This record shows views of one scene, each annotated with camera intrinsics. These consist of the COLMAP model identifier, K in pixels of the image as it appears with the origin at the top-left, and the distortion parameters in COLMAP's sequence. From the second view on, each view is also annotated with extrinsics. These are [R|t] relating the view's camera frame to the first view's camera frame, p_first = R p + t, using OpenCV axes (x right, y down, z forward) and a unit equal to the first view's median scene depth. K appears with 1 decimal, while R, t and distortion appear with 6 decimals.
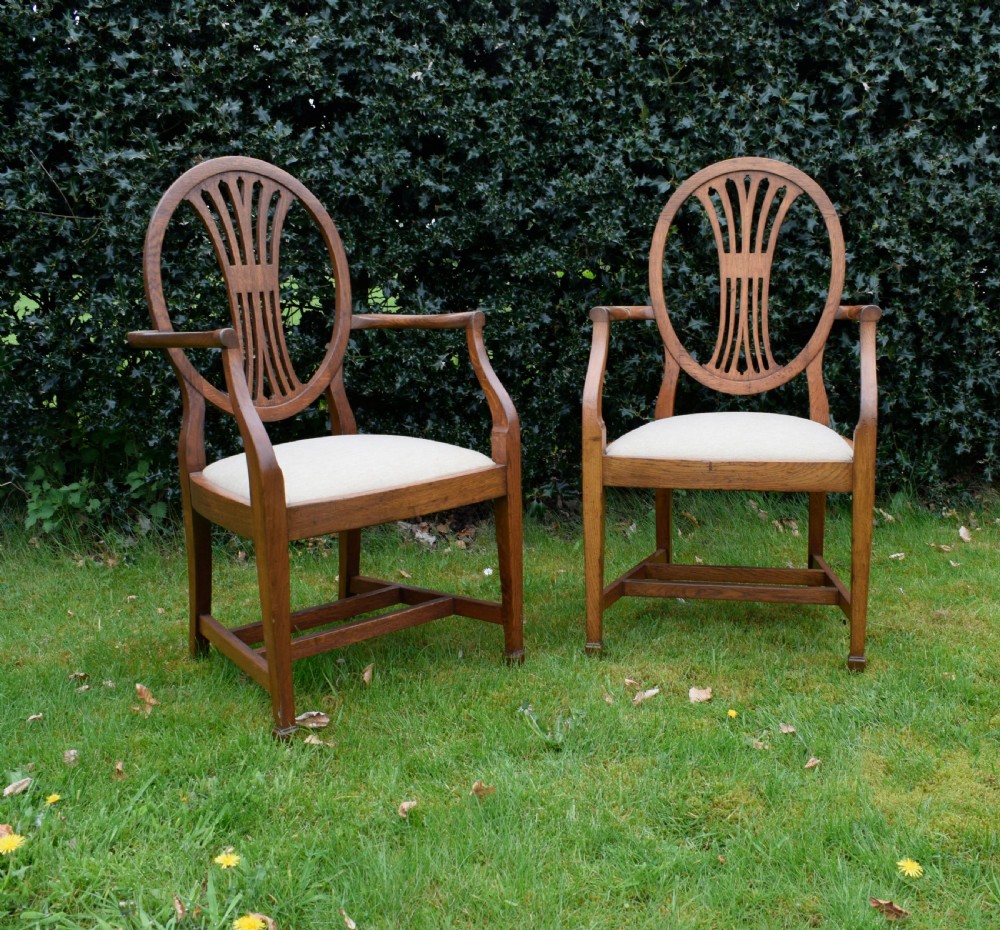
lens RADIAL K [[1165.0, 0, 579.5], [0, 1165.0, 479.7], [0, 0, 1]] dist [-0.020406, 0.026415]
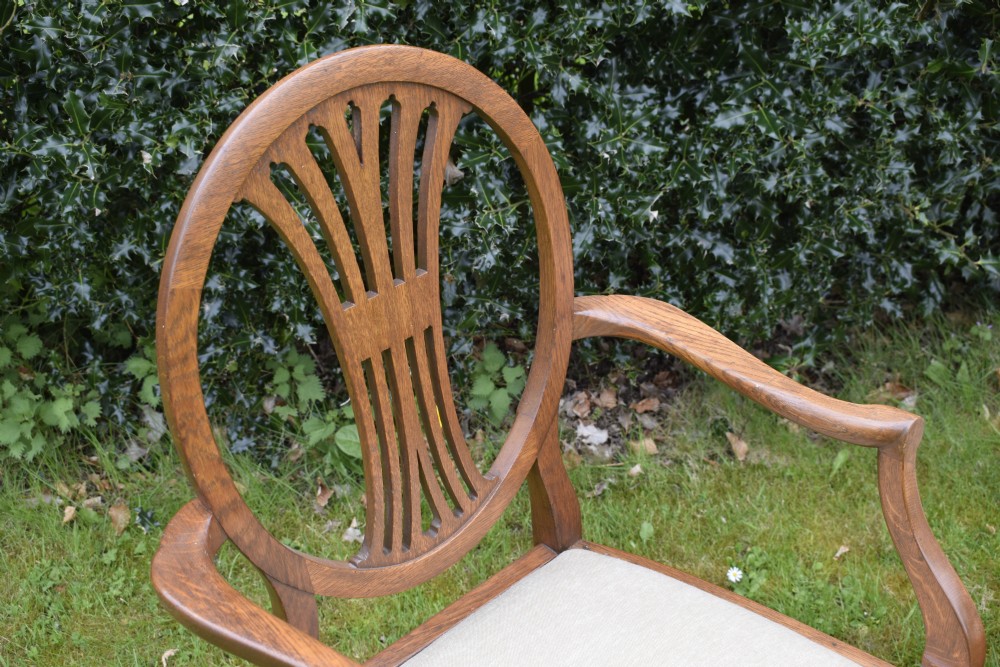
lens RADIAL K [[1208.8, 0, 510.5], [0, 1208.8, 336.1], [0, 0, 1]] dist [-0.021853, -0.000389]
pose [[0.999488, -0.004602, -0.031661, -0.169759], [0.015577, 0.934391, 0.355907, -0.255771], [0.027946, -0.356218, 0.933985, 0.433197]]
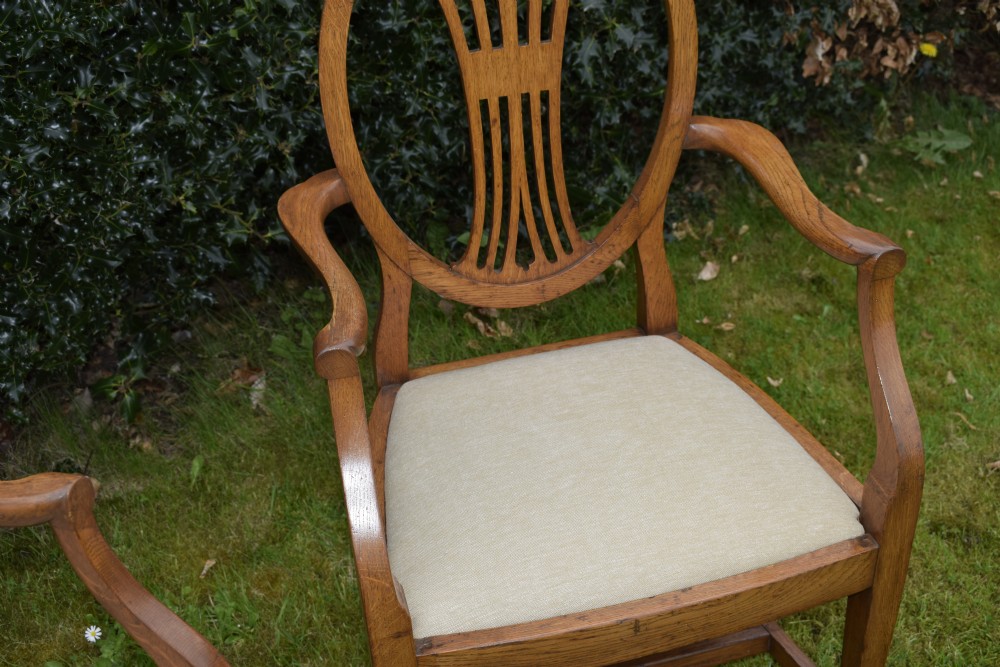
lens RADIAL K [[1208.8, 0, 510.5], [0, 1208.8, 336.1], [0, 0, 1]] dist [-0.021853, -0.000389]
pose [[0.892644, -0.270766, 0.360378, -0.066774], [0.109117, 0.905507, 0.410063, -0.255167], [-0.437356, -0.326716, 0.837840, 0.458820]]
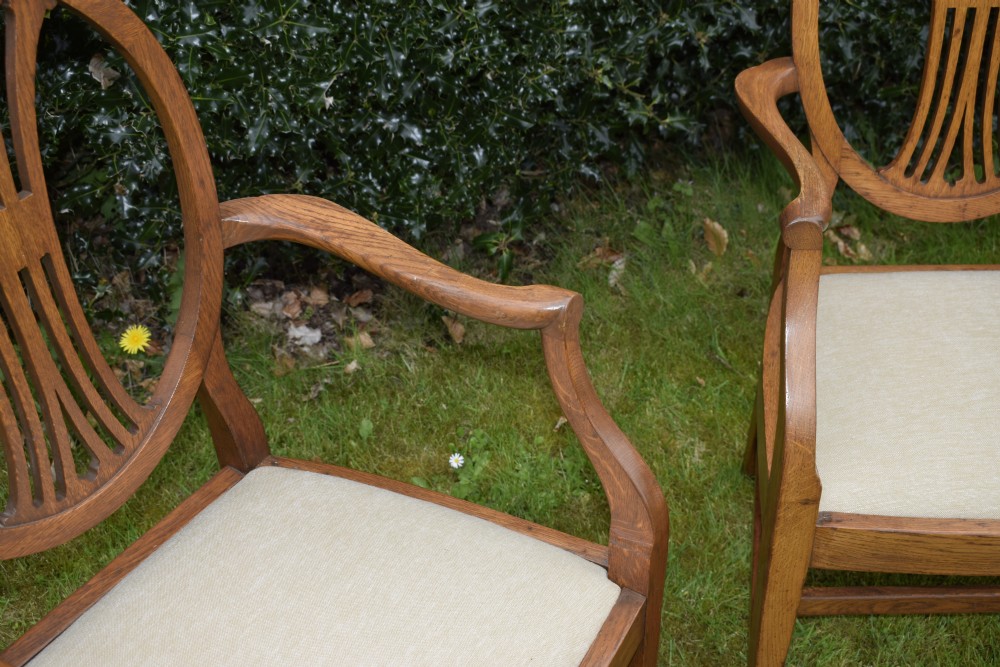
lens RADIAL K [[1208.8, 0, 510.5], [0, 1208.8, 336.1], [0, 0, 1]] dist [-0.021853, -0.000389]
pose [[0.980468, -0.122577, 0.153812, -0.135078], [0.040764, 0.891706, 0.450777, -0.251224], [-0.192410, -0.435702, 0.879285, 0.453526]]
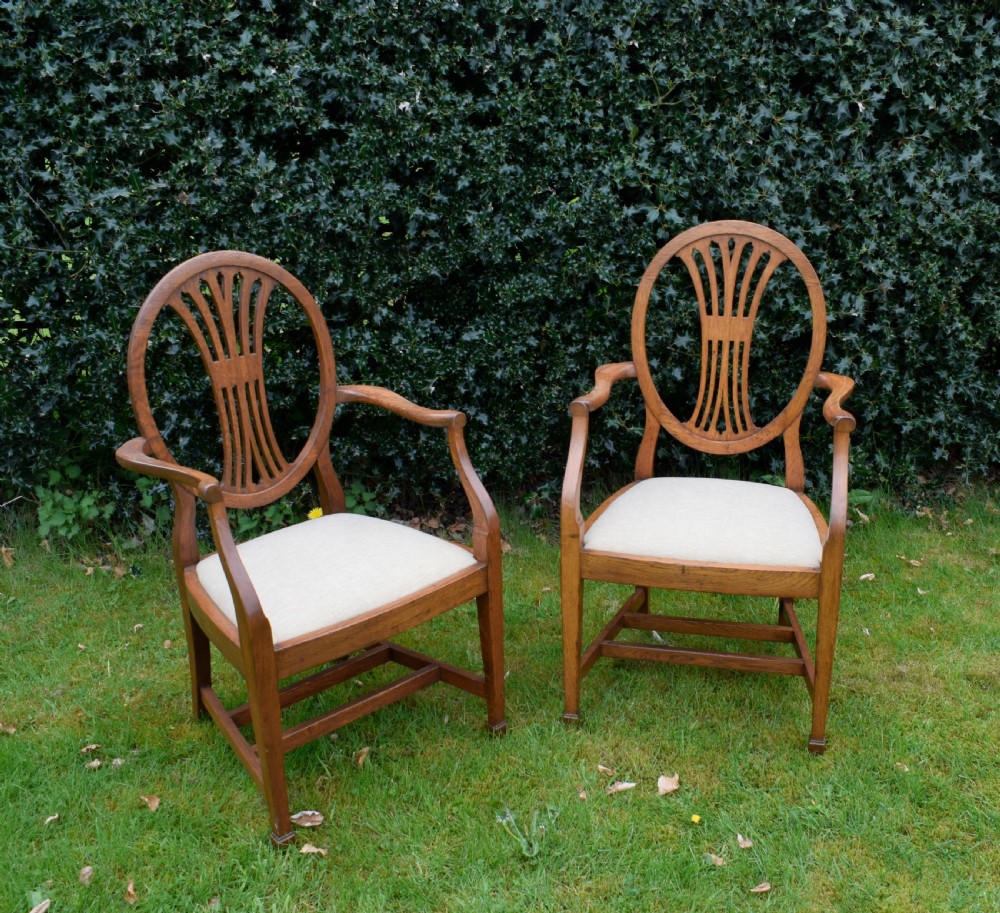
lens RADIAL K [[1125.2, 0, 574.6], [0, 1125.2, 458.7], [0, 0, 1]] dist [0.004246, -0.026762]
pose [[0.999920, 0.009619, -0.008241, 0.016672], [-0.008185, 0.987211, 0.159211, -0.197635], [0.009667, -0.159130, 0.987210, 0.016478]]
